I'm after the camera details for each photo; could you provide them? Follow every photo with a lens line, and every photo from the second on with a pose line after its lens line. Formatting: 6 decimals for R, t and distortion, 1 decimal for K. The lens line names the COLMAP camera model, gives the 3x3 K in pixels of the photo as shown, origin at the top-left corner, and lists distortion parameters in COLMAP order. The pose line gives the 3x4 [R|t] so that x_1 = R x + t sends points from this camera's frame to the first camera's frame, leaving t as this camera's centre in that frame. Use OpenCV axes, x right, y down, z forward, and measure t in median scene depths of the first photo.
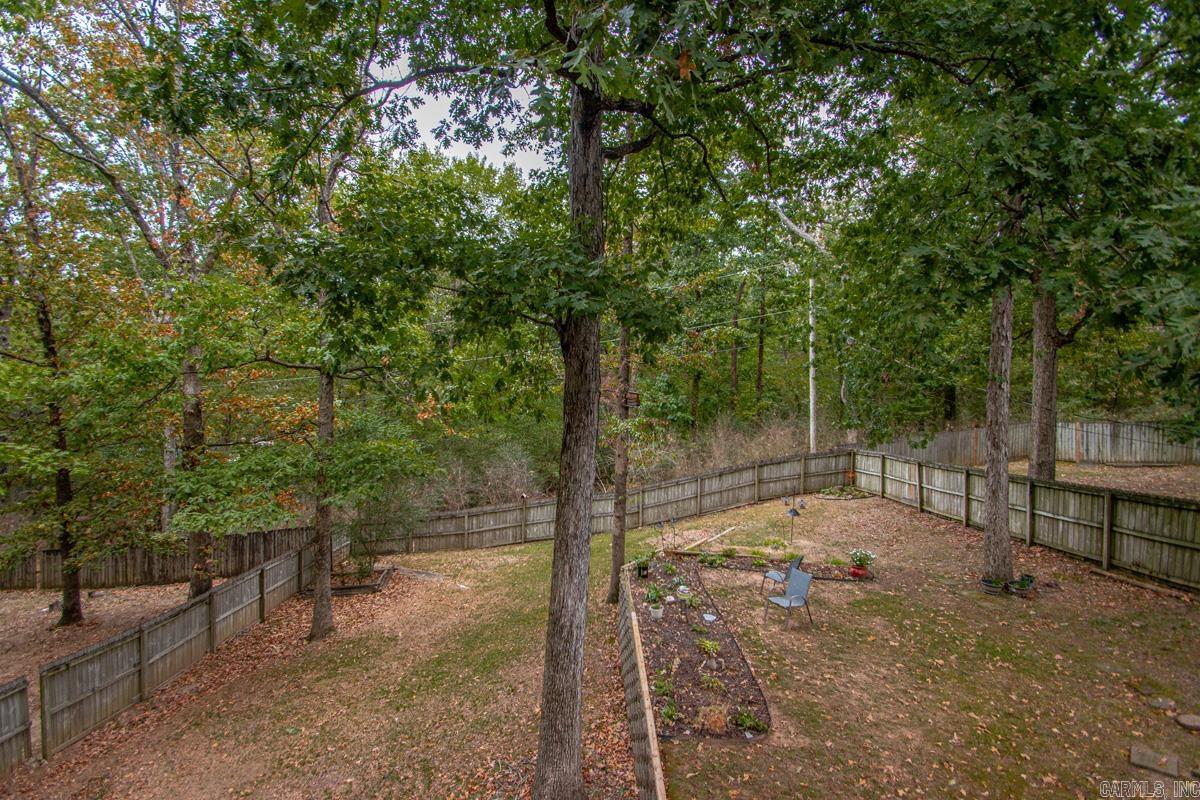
lens RADIAL K [[560.4, 0, 584.3], [0, 560.4, 402.8], [0, 0, 1]] dist [0.008666, -0.013991]
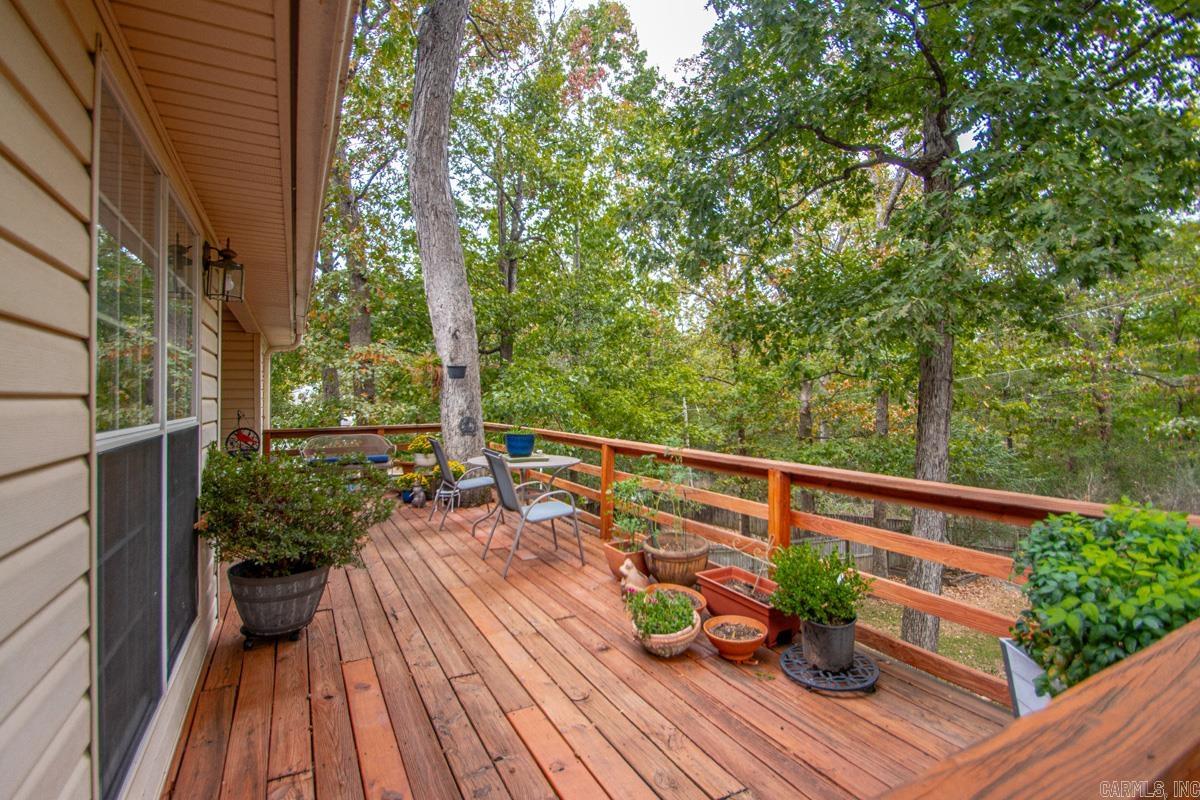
lens RADIAL K [[560.4, 0, 597.1], [0, 560.4, 386.2], [0, 0, 1]] dist [0.008666, -0.013991]
pose [[0.460346, -0.039438, -0.886863, 0.301692], [-0.011141, 0.998677, -0.050194, 0.024436], [0.887670, 0.032987, 0.459297, -0.100099]]
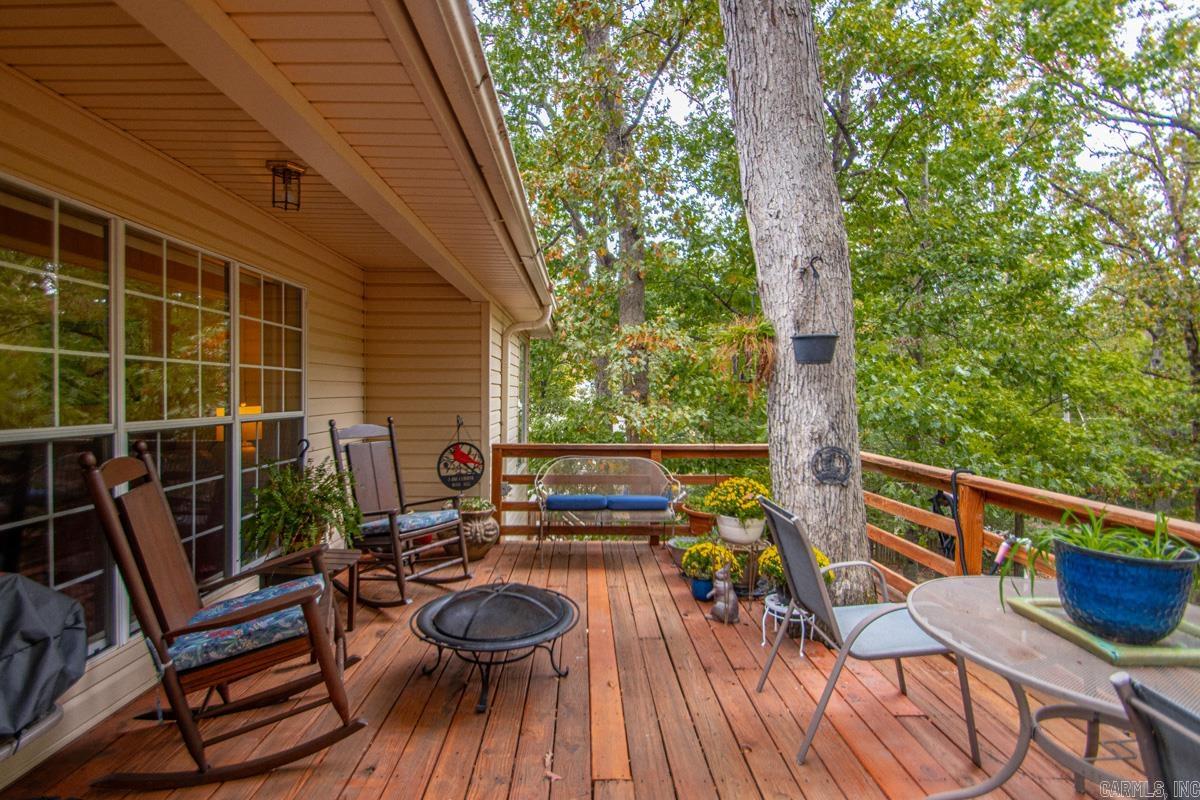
lens RADIAL K [[560.4, 0, 559.5], [0, 560.4, 411.0], [0, 0, 1]] dist [0.008666, -0.013991]
pose [[-0.061130, 0.011305, -0.998066, 0.105019], [-0.041026, 0.999062, 0.013829, 0.016957], [0.997286, 0.041792, -0.060609, -0.078500]]
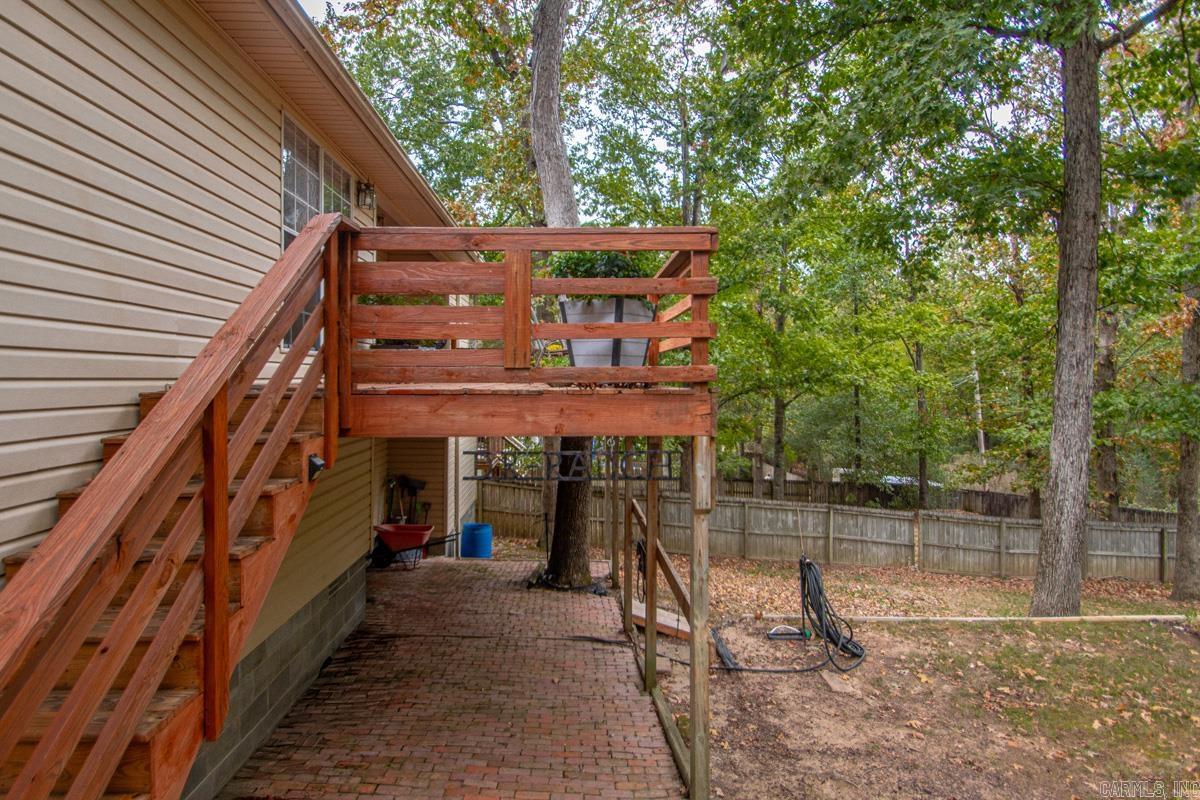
lens RADIAL K [[655.3, 0, 580.7], [0, 655.3, 375.2], [0, 0, 1]] dist [-0.015050, -0.006734]
pose [[-0.002529, -0.025875, -0.999662, 0.498058], [-0.036714, 0.998994, -0.025765, 0.098457], [0.999323, 0.036637, -0.003476, 0.011583]]
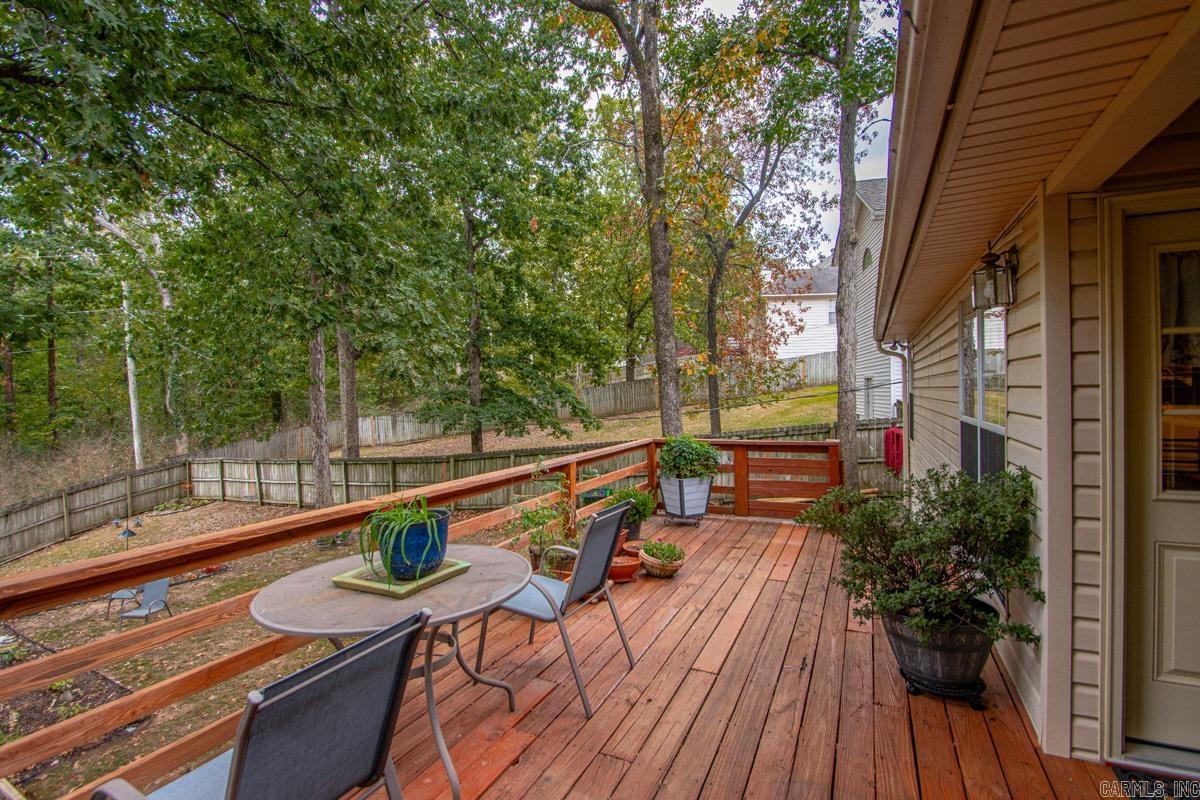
lens RADIAL K [[560.4, 0, 583.5], [0, 560.4, 400.2], [0, 0, 1]] dist [0.008666, -0.013991]
pose [[0.467408, -0.042693, 0.883010, -0.077389], [0.059715, 0.998077, 0.016647, 0.007597], [-0.882023, 0.044948, 0.469058, -0.095372]]
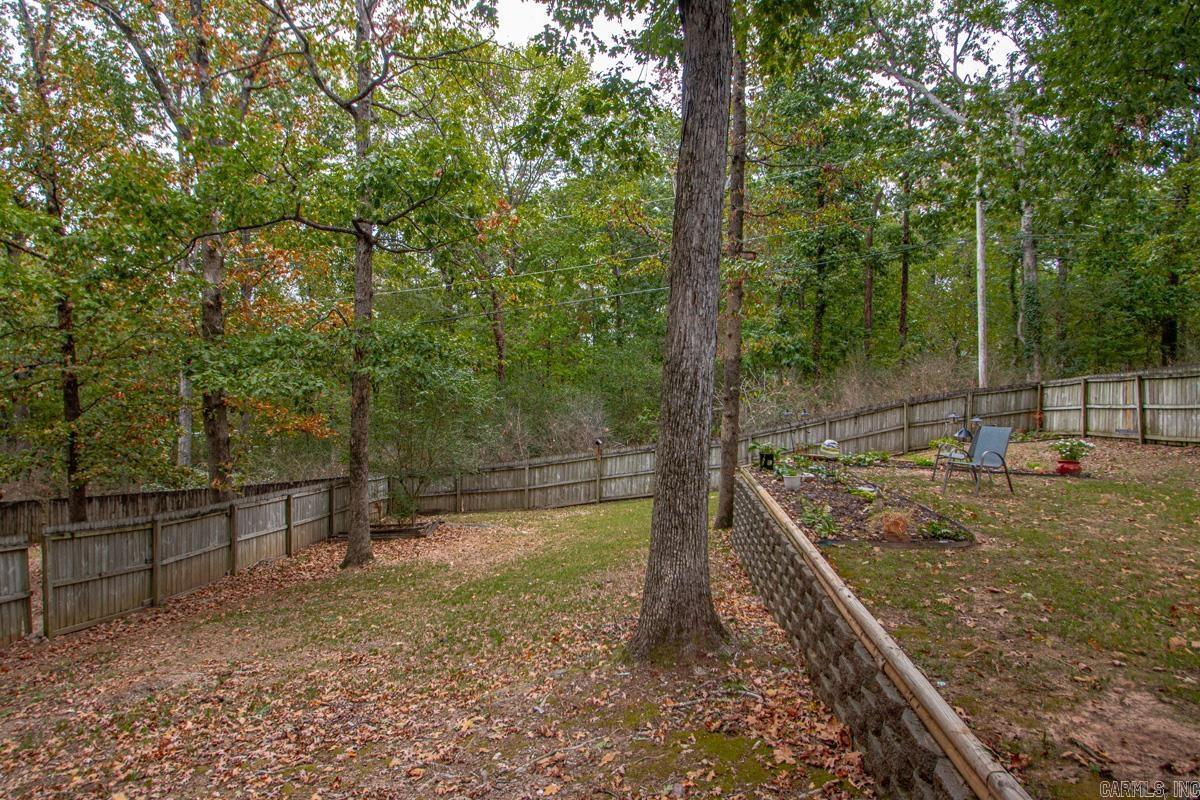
lens RADIAL K [[696.6, 0, 581.4], [0, 696.6, 409.3], [0, 0, 1]] dist [-0.011916, -0.014450]
pose [[0.993317, -0.002548, -0.115392, -0.025387], [0.001653, 0.999968, -0.007853, 0.171927], [0.115408, 0.007609, 0.993289, 0.030072]]
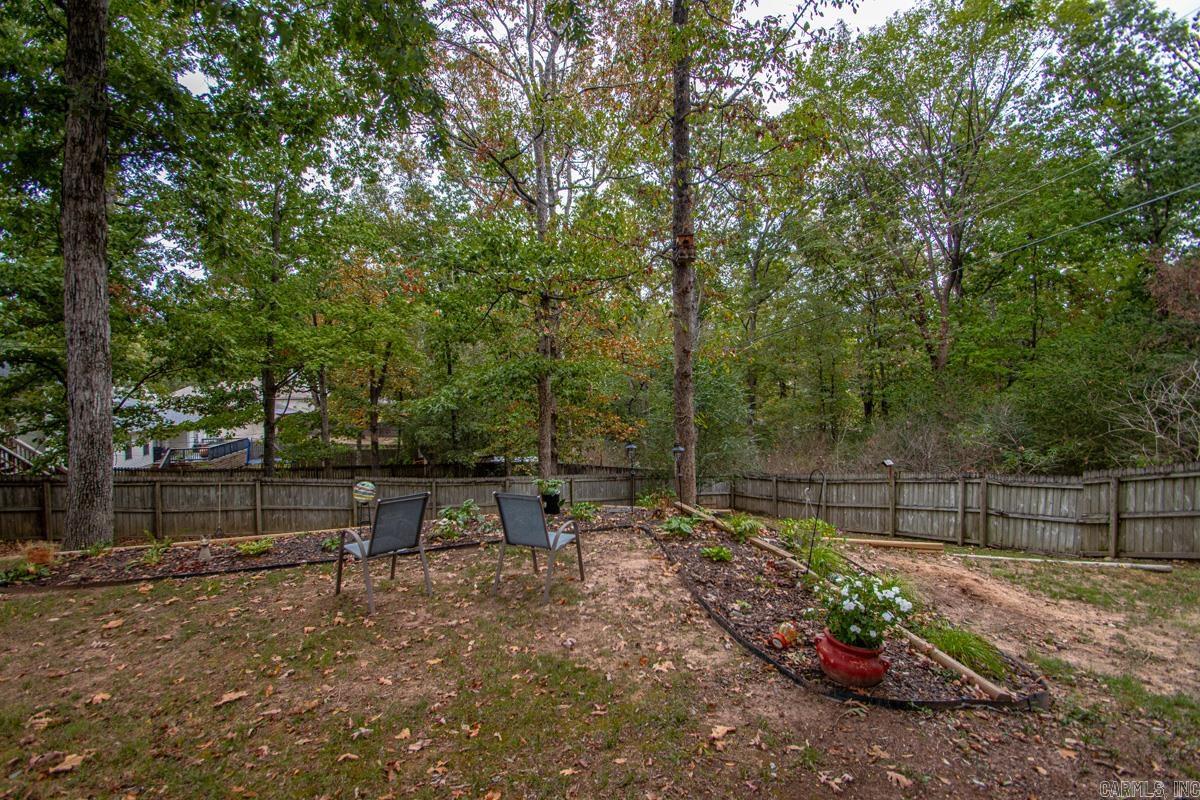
lens RADIAL K [[560.4, 0, 587.2], [0, 560.4, 396.9], [0, 0, 1]] dist [0.008666, -0.013991]
pose [[0.353111, -0.010571, -0.935522, 0.517376], [-0.010224, 0.999833, -0.015157, 0.137699], [0.935526, 0.014917, 0.352944, 0.591072]]
